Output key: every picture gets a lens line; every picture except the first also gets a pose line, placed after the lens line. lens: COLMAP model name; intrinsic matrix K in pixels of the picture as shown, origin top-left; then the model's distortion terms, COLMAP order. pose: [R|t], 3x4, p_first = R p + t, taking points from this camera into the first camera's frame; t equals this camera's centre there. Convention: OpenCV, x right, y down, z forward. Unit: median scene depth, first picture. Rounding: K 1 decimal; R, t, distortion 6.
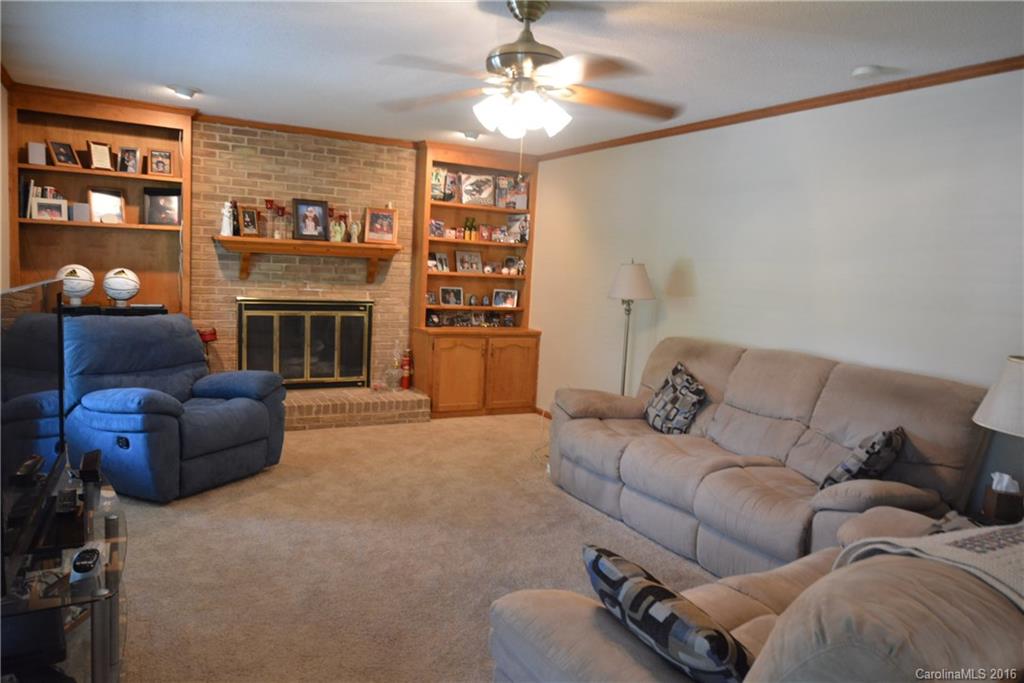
lens RADIAL K [[703.8, 0, 513.3], [0, 703.8, 342.6], [0, 0, 1]] dist [-0.000819, -0.005694]
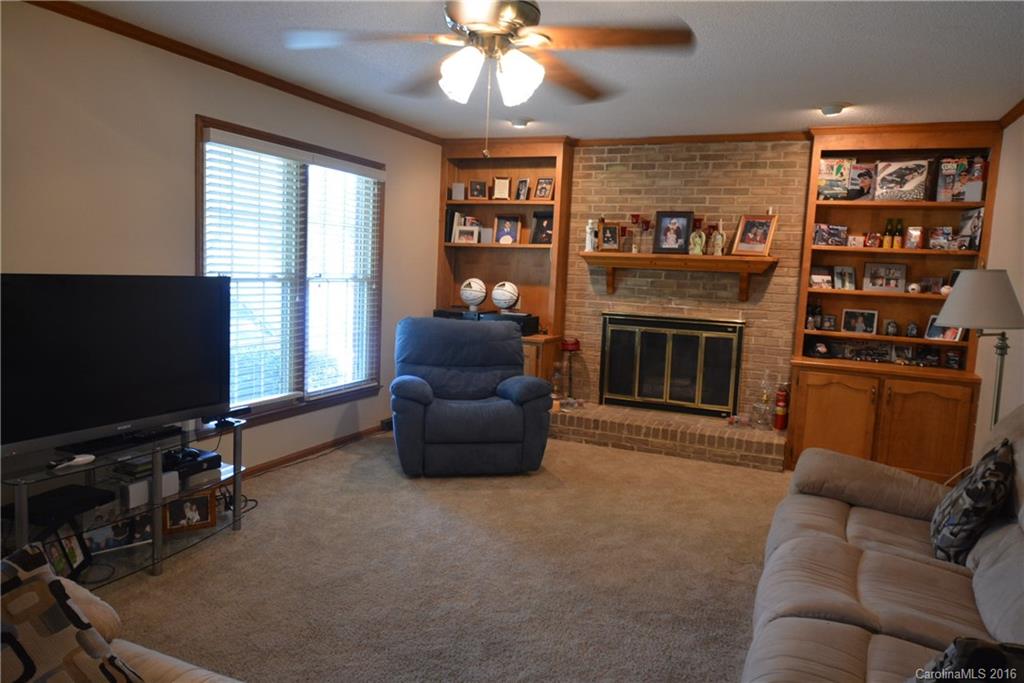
lens RADIAL K [[703.8, 0, 511.7], [0, 703.8, 340.6], [0, 0, 1]] dist [-0.000819, -0.005694]
pose [[0.608460, 0.062636, -0.791109, 0.363982], [-0.099428, 0.995042, 0.002309, -0.010962], [0.787332, 0.077253, 0.611671, 0.281559]]
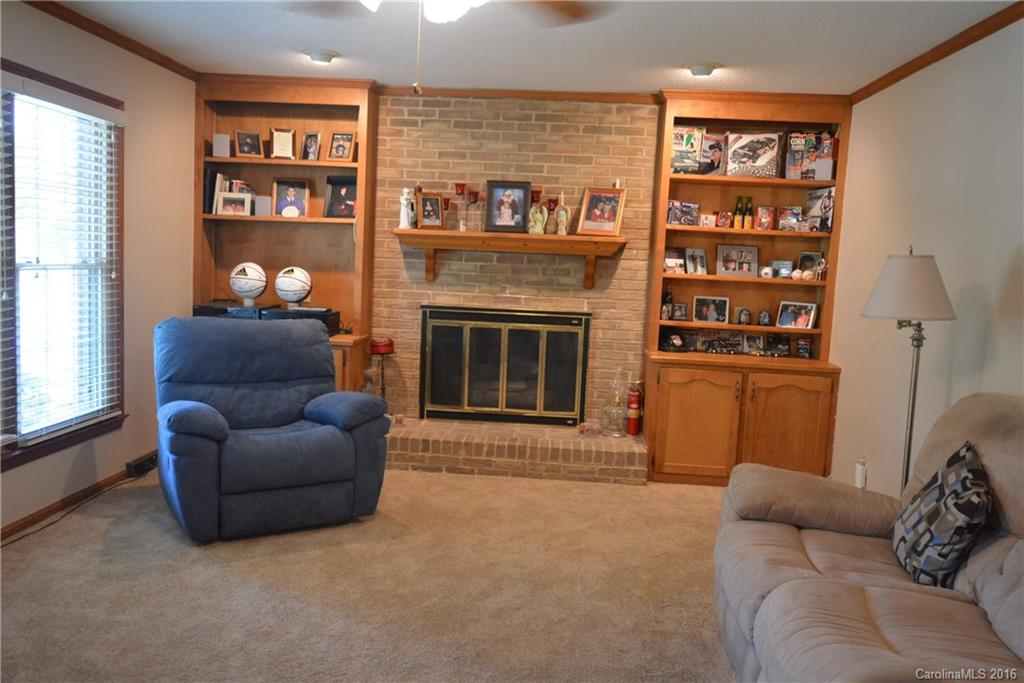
lens RADIAL K [[817.6, 0, 513.0], [0, 817.6, 340.0], [0, 0, 1]] dist [-0.002573, 0.000335]
pose [[0.842469, 0.045639, -0.536808, 0.228313], [-0.063083, 0.997908, -0.014160, -0.014844], [0.535038, 0.045793, 0.843586, 0.261480]]
